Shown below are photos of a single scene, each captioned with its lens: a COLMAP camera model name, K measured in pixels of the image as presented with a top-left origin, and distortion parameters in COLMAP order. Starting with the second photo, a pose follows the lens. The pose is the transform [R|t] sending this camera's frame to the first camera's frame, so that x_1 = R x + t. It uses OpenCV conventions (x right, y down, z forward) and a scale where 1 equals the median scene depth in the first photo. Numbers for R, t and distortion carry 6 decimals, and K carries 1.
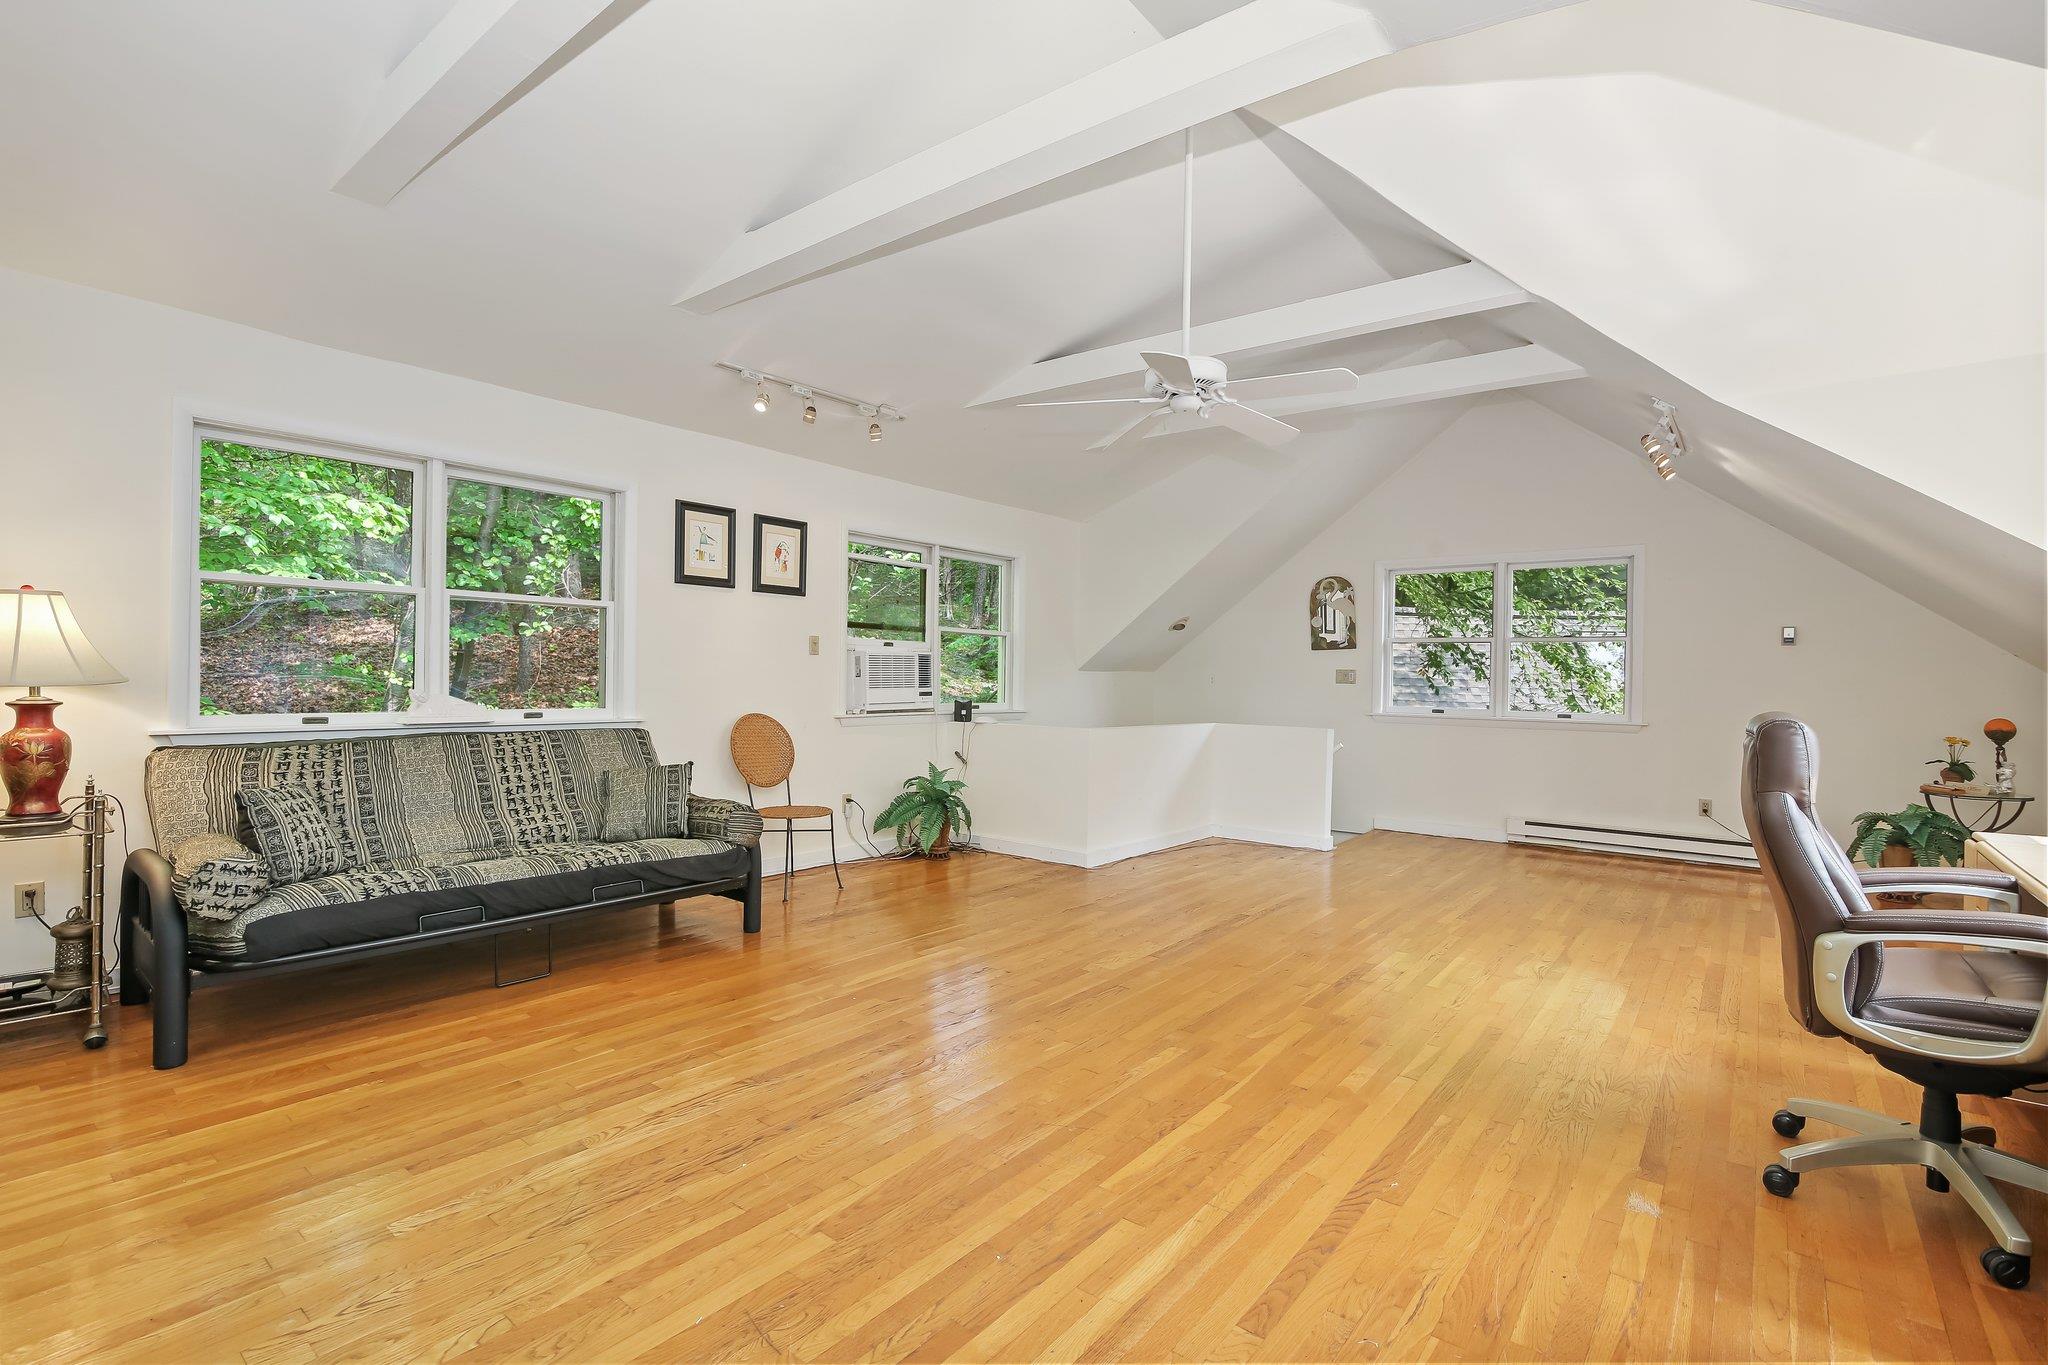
lens RADIAL K [[936.6, 0, 1023.6], [0, 936.6, 677.8], [0, 0, 1]] dist [-0.001414, -0.000204]
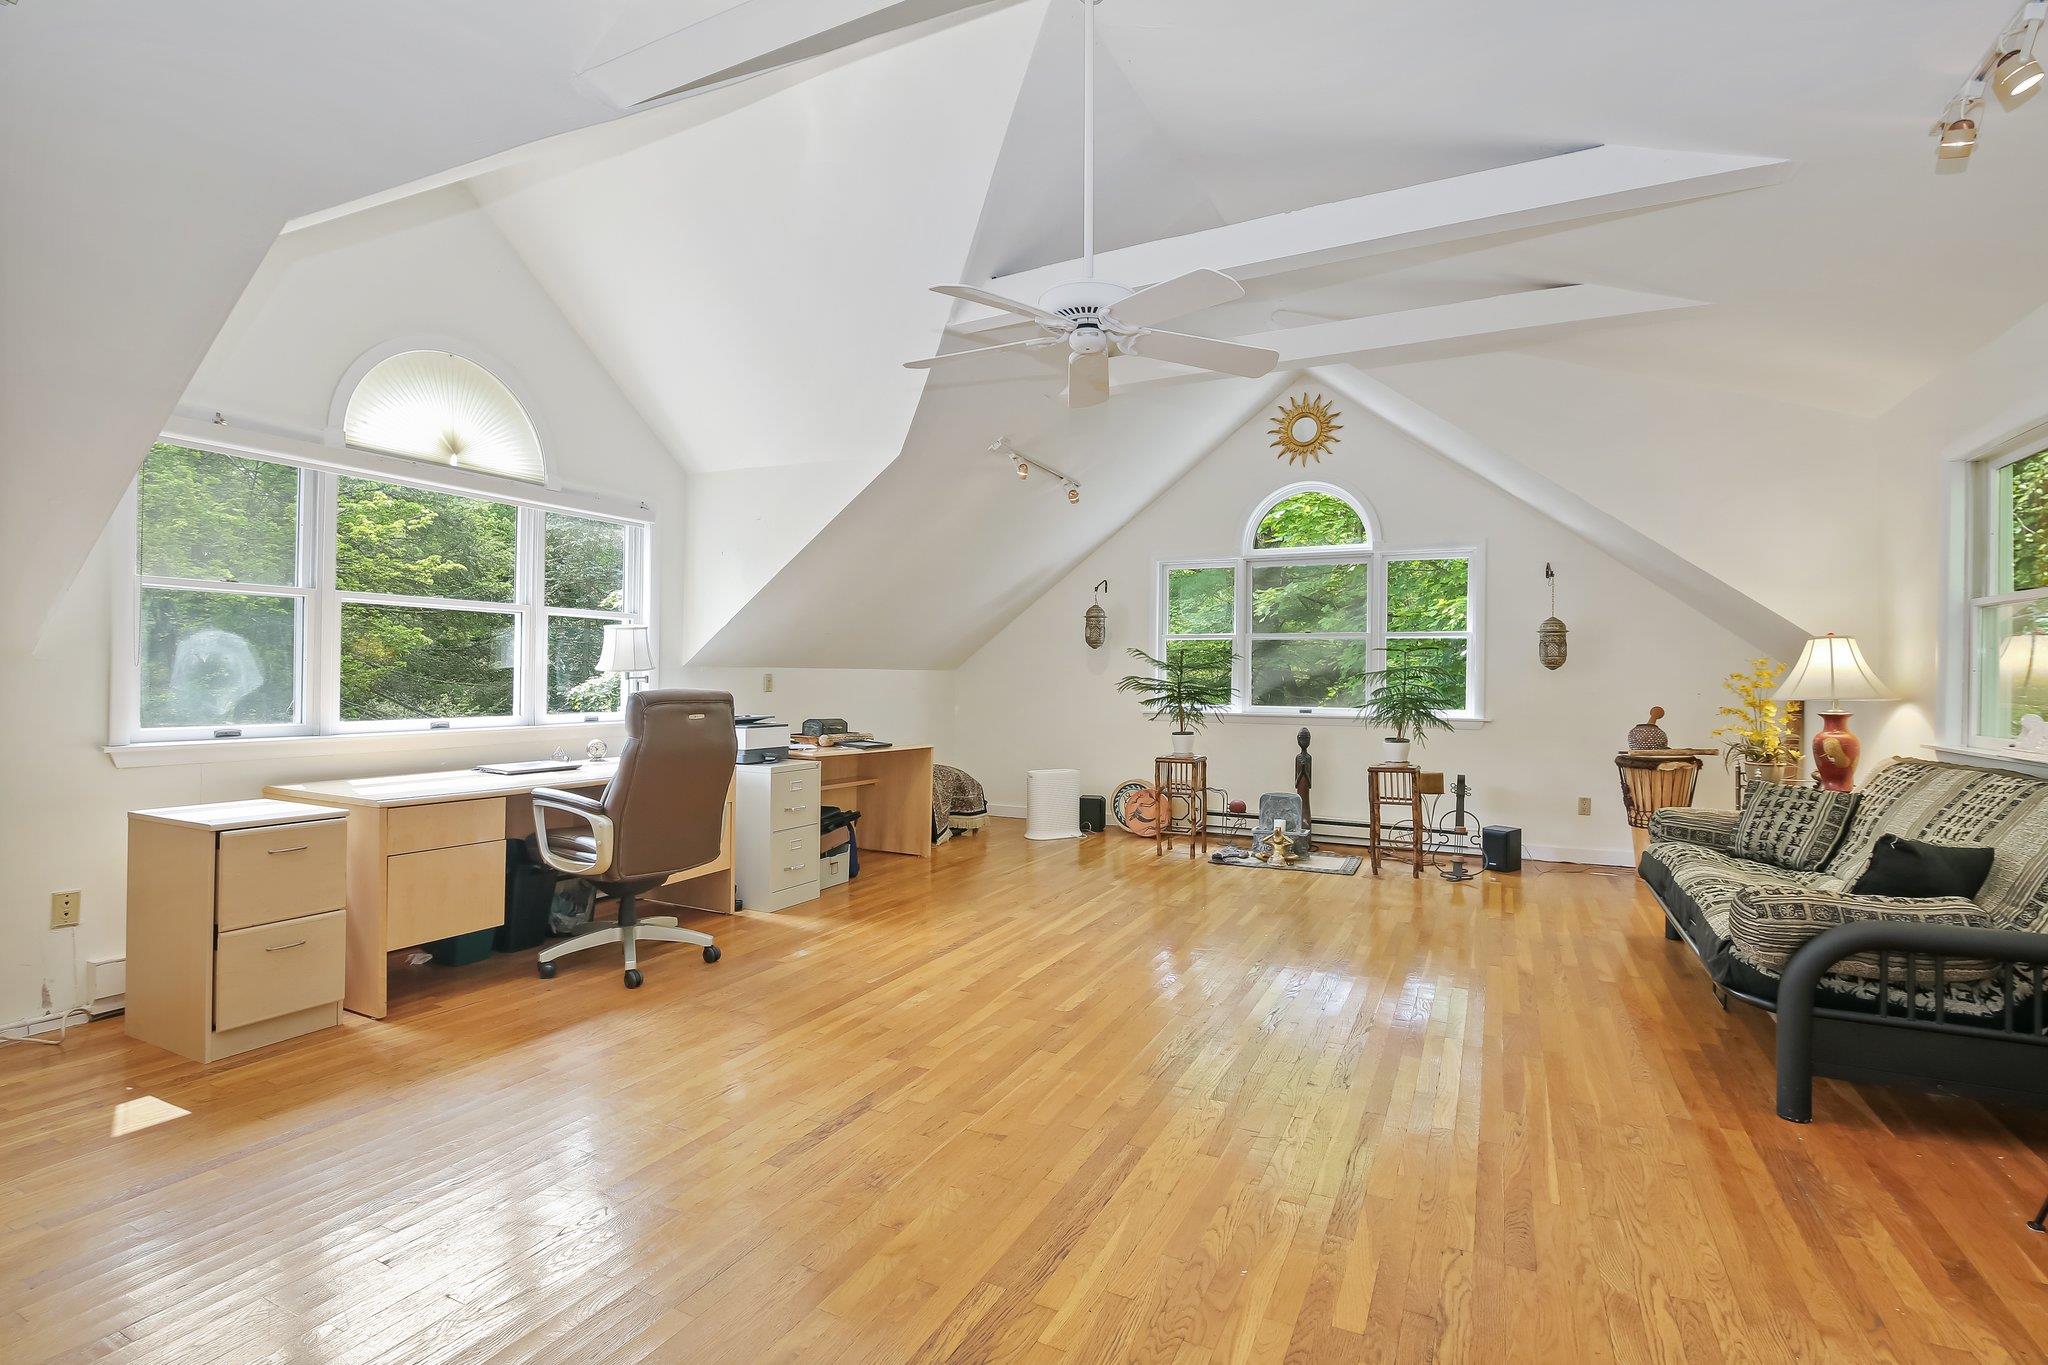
lens RADIAL K [[936.6, 0, 1026.3], [0, 936.6, 680.2], [0, 0, 1]] dist [-0.001414, -0.000204]
pose [[-0.976831, -0.023820, -0.212681, 0.474210], [-0.024946, 0.999685, 0.002616, 0.004328], [0.212552, 0.007861, -0.977118, 2.171366]]
